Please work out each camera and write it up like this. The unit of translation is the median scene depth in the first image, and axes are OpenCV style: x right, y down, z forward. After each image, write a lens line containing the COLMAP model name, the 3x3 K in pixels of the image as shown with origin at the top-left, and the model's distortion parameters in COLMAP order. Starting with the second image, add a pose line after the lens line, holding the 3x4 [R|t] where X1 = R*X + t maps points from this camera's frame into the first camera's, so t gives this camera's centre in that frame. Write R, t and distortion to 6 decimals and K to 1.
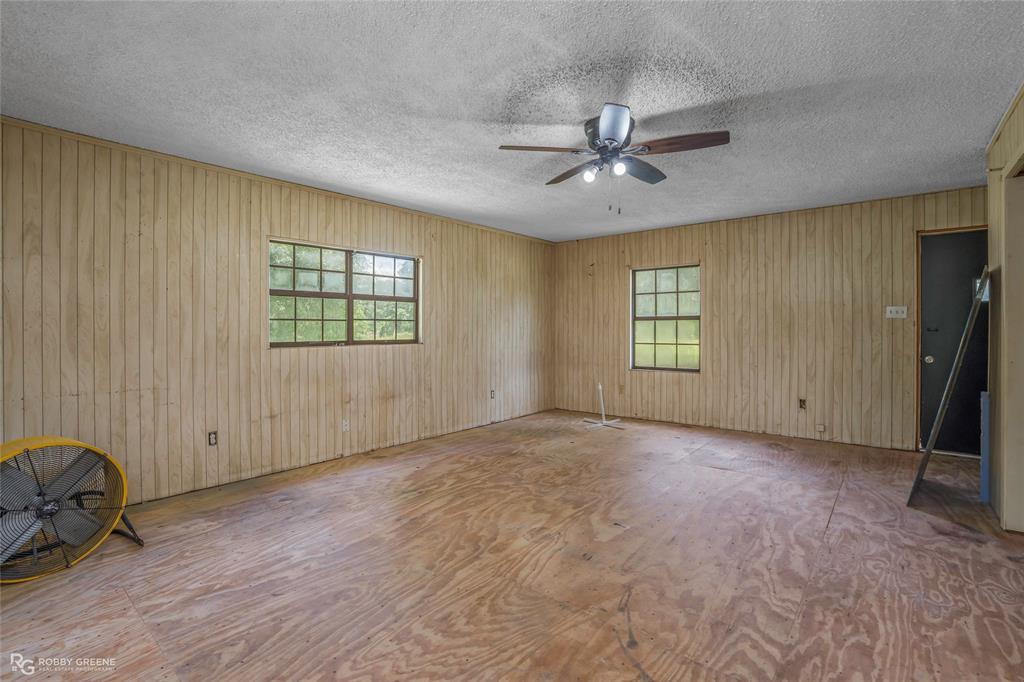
lens RADIAL K [[479.9, 0, 508.0], [0, 479.9, 337.0], [0, 0, 1]] dist [-0.063498, 0.020285]
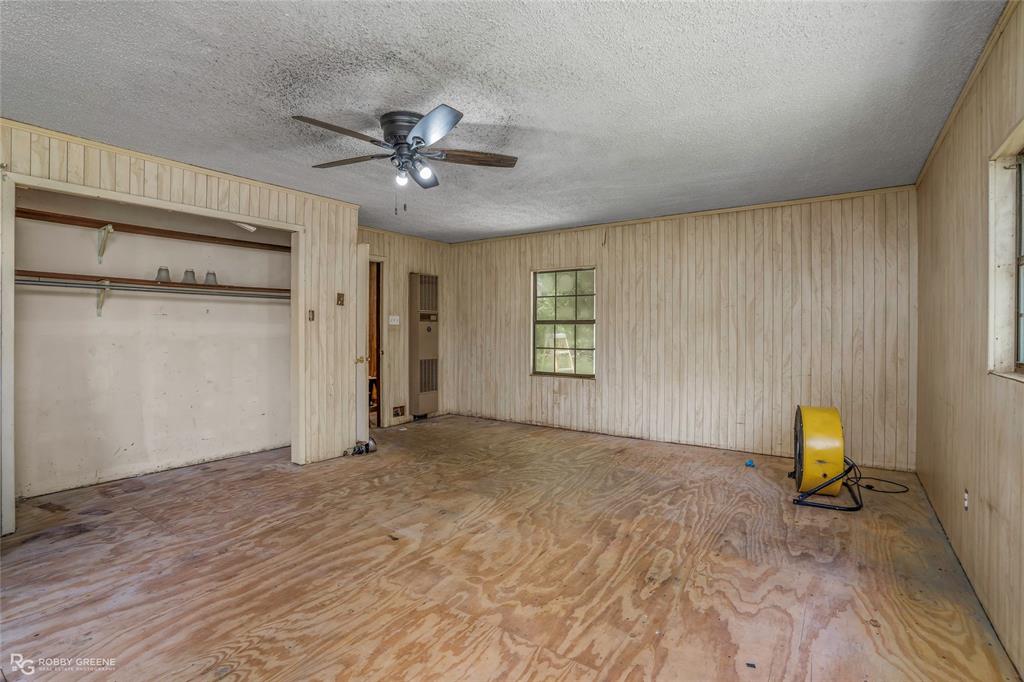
lens RADIAL K [[479.9, 0, 509.1], [0, 479.9, 341.6], [0, 0, 1]] dist [-0.063498, 0.020285]
pose [[-0.996682, 0.001040, -0.081386, 0.064343], [-0.002726, 0.998931, 0.046144, -0.033628], [0.081347, 0.046213, -0.995614, 1.560693]]
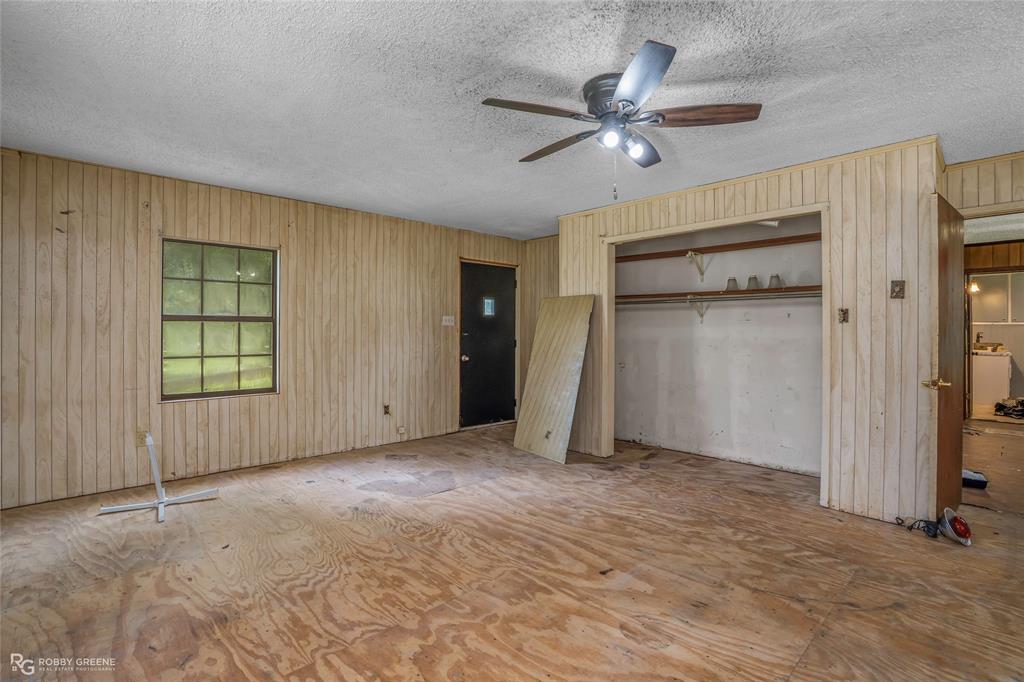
lens RADIAL K [[479.9, 0, 520.2], [0, 479.9, 331.7], [0, 0, 1]] dist [-0.063498, 0.020285]
pose [[0.103345, 0.004775, 0.994634, -0.484361], [0.017357, 0.999828, -0.006603, -0.016328], [-0.994494, 0.017946, 0.103244, 0.845907]]
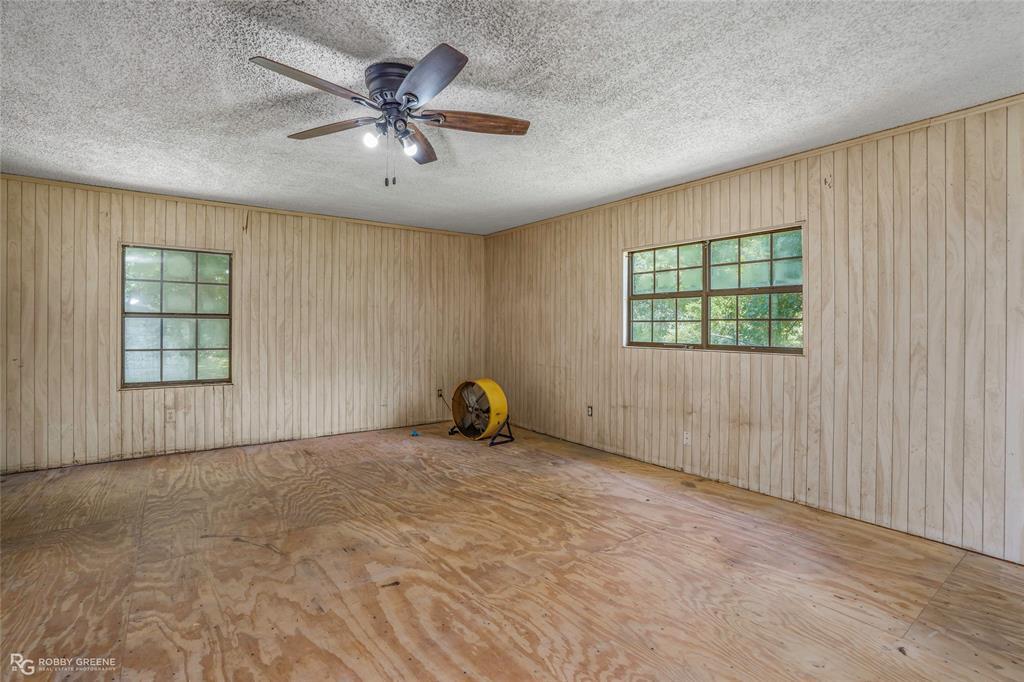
lens RADIAL K [[479.9, 0, 510.8], [0, 479.9, 325.7], [0, 0, 1]] dist [-0.063498, 0.020285]
pose [[-0.241491, -0.004476, -0.970393, 0.746303], [-0.026068, 0.999658, 0.001877, -0.024028], [0.970053, 0.025749, -0.241525, 1.090341]]
